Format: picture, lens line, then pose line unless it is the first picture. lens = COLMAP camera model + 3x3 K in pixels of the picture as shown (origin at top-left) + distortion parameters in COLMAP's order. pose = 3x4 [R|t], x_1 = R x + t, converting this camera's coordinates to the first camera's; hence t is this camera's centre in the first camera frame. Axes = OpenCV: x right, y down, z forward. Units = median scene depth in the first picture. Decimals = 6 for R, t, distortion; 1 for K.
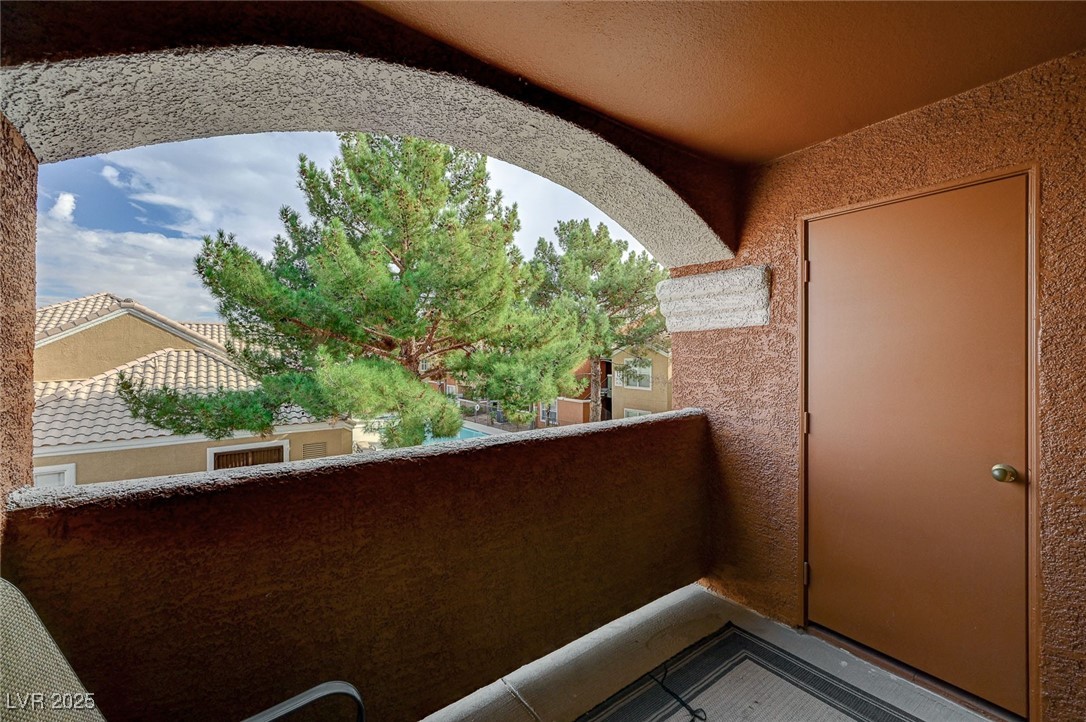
lens RADIAL K [[431.3, 0, 547.7], [0, 431.3, 356.3], [0, 0, 1]] dist [0.001432, 0.000599]
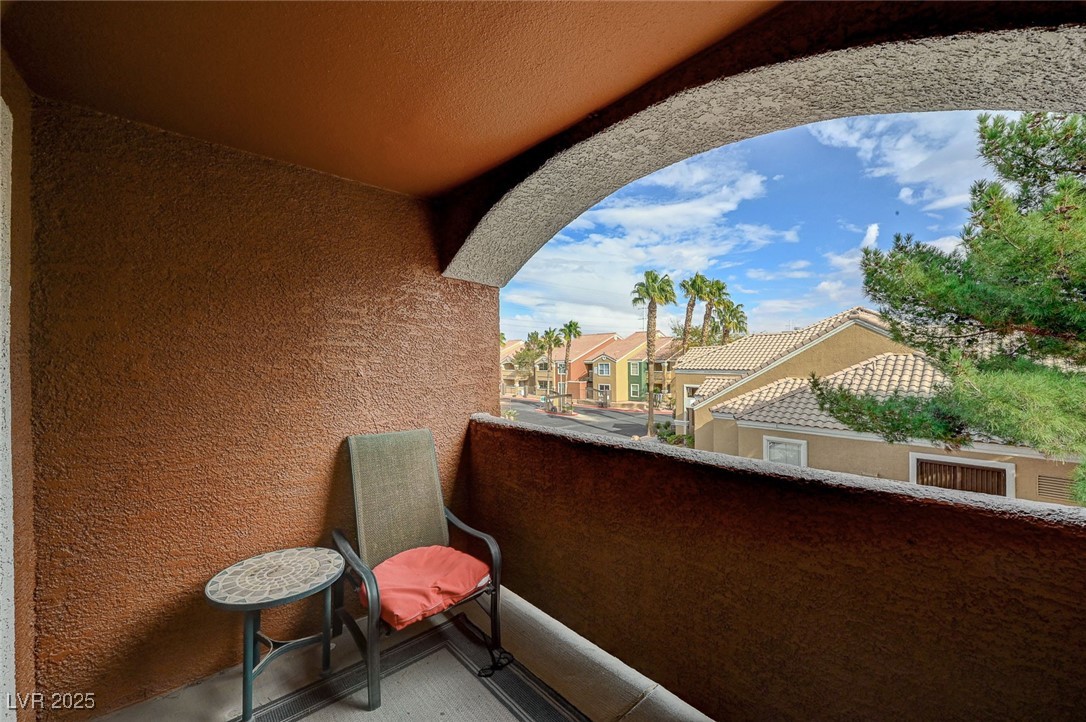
lens RADIAL K [[431.3, 0, 565.9], [0, 431.3, 365.3], [0, 0, 1]] dist [0.001432, 0.000599]
pose [[0.125981, 0.011933, -0.991961, 0.143246], [0.001341, 0.999925, 0.012200, -0.002469], [0.992032, -0.002867, 0.125956, 0.109878]]
